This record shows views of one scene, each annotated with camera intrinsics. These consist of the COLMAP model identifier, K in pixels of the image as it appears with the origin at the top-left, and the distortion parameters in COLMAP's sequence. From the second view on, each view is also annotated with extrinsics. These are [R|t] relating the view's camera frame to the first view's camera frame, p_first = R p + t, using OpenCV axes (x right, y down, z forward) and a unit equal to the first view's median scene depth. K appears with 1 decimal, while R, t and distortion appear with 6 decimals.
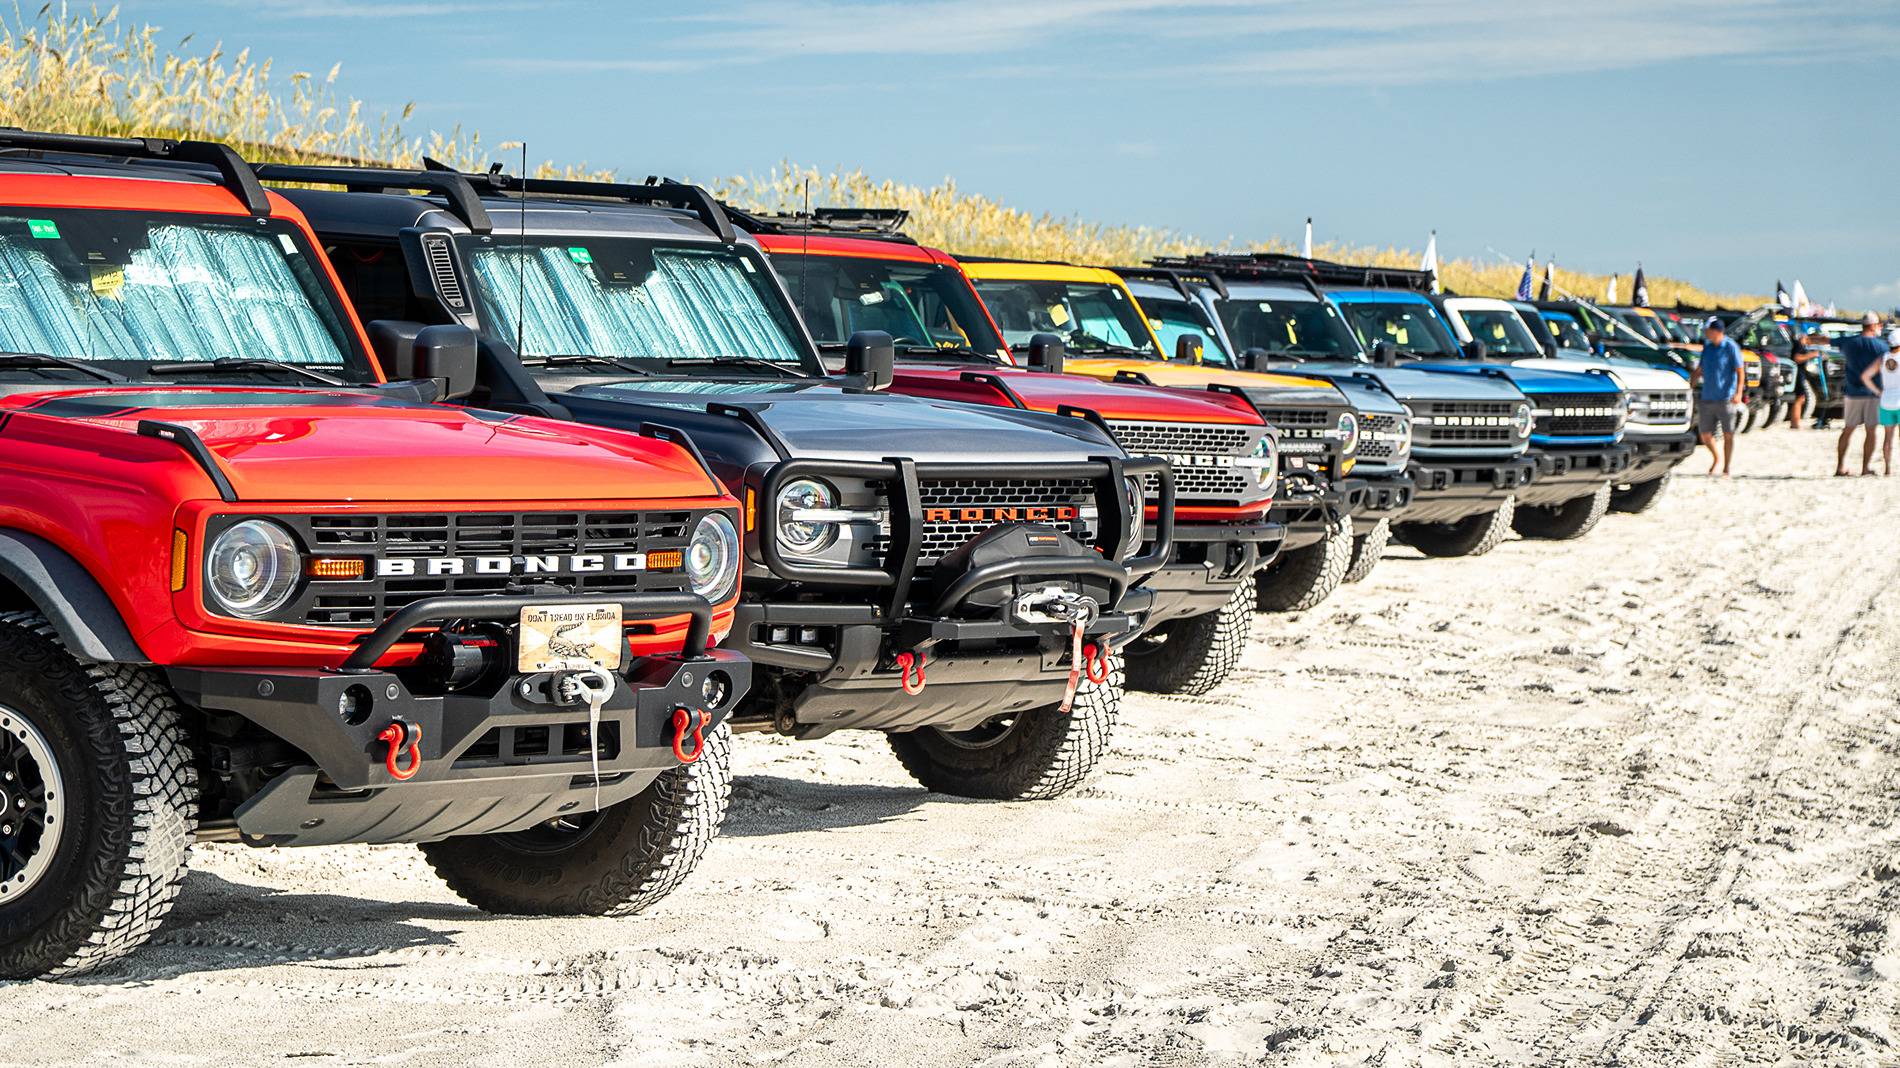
lens RADIAL K [[5925.3, 0, 956.0], [0, 5925.3, 587.5], [0, 0, 1]] dist [0.398192, 0.785540]
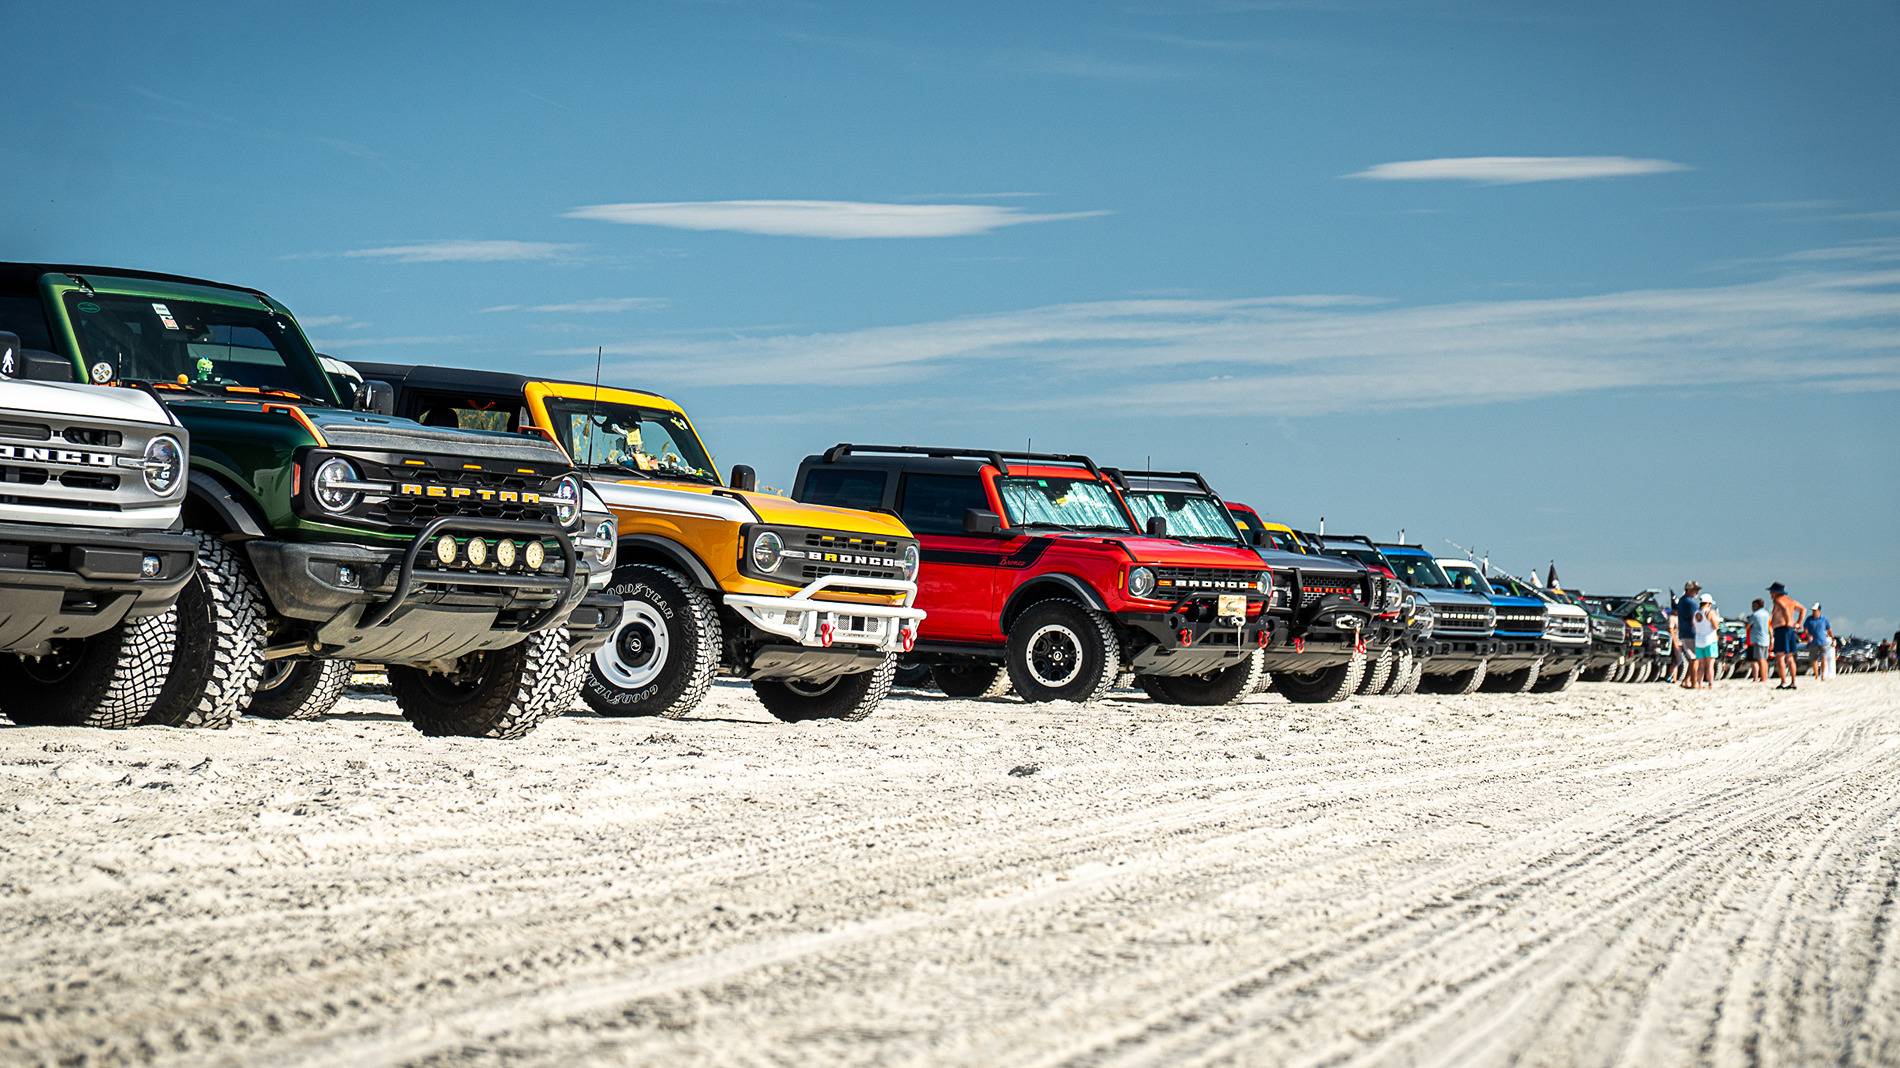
lens RADIAL K [[5925.3, 0, 956.0], [0, 5925.3, 587.5], [0, 0, 1]] dist [0.398192, 0.785540]
pose [[0.999894, 0.000033, 0.014586, -0.195182], [0.000774, 0.998471, -0.055276, 0.131832], [-0.014566, 0.055281, 0.998365, -1.661889]]
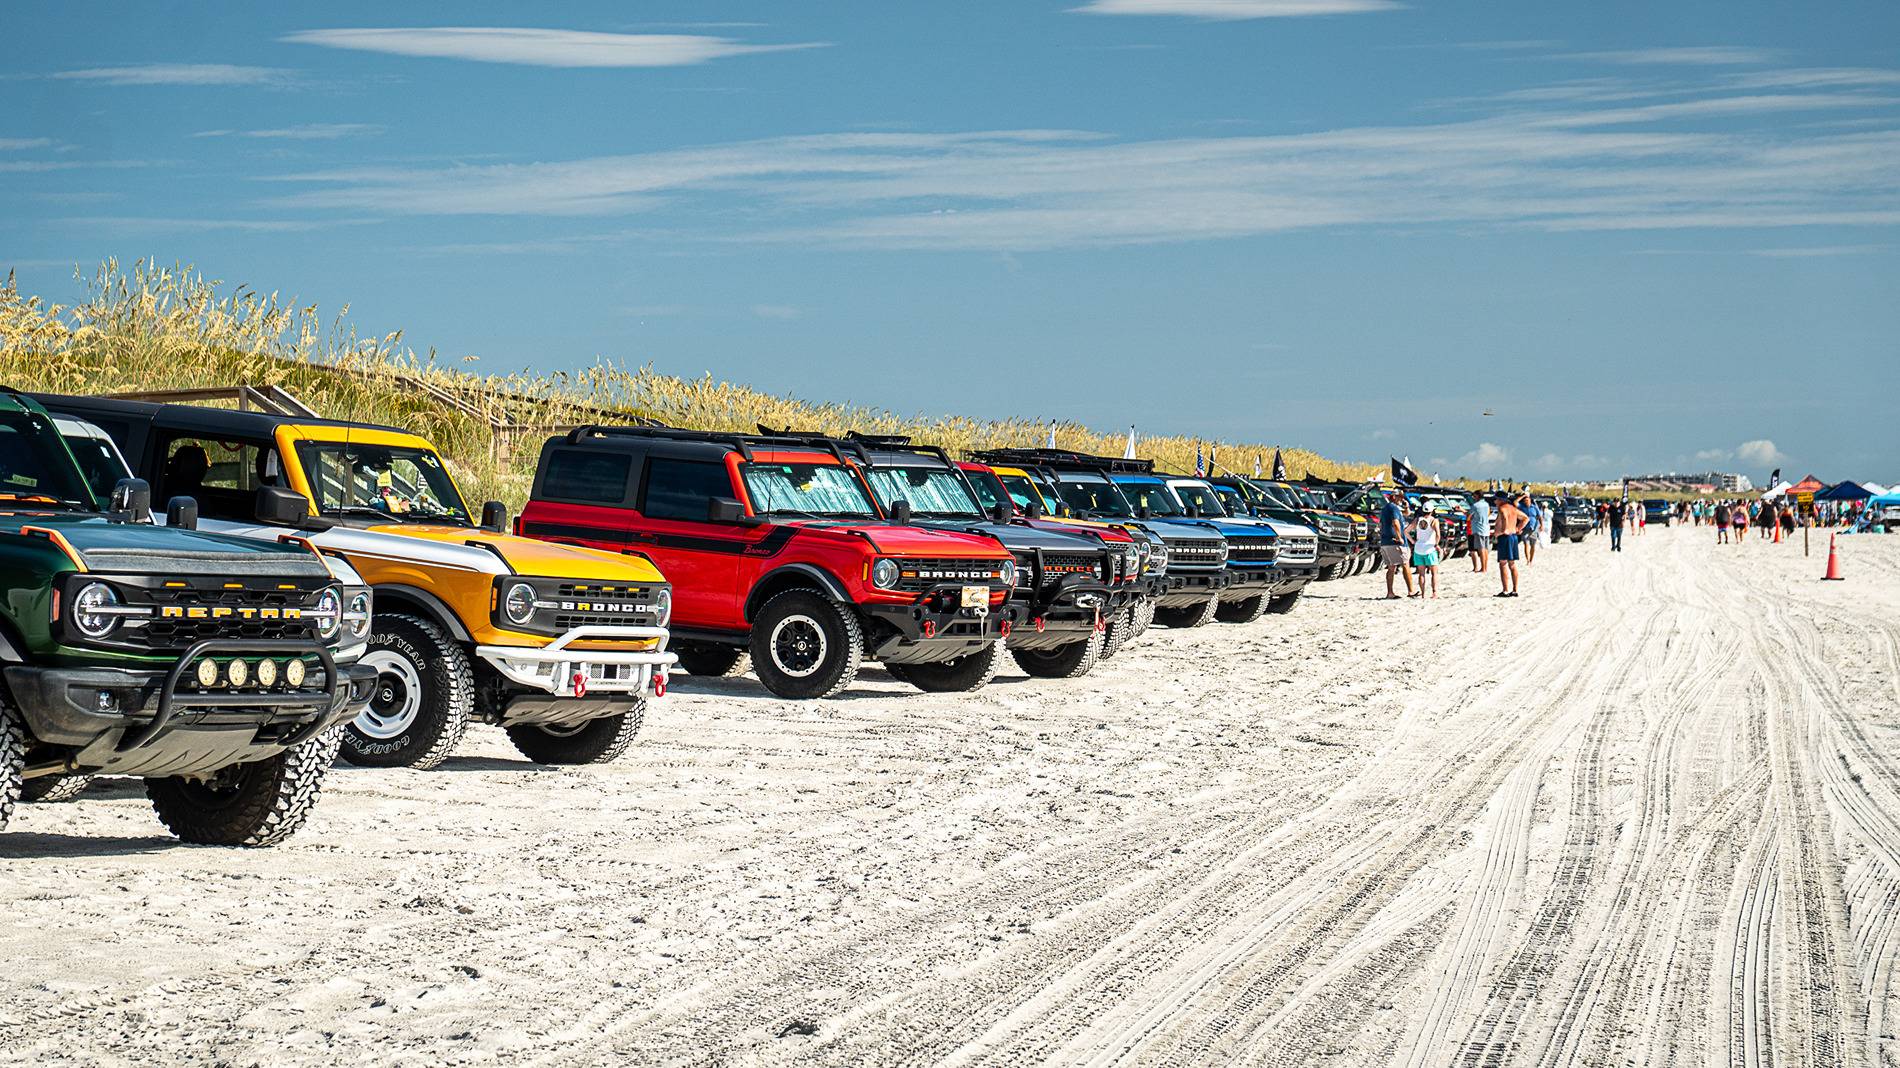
lens RADIAL K [[5925.3, 0, 956.0], [0, 5925.3, 587.5], [0, 0, 1]] dist [0.398192, 0.785540]
pose [[0.998093, 0.004512, 0.061567, -0.204791], [-0.002847, 0.999628, -0.027111, 0.068083], [-0.061666, 0.026884, 0.997735, -1.671972]]
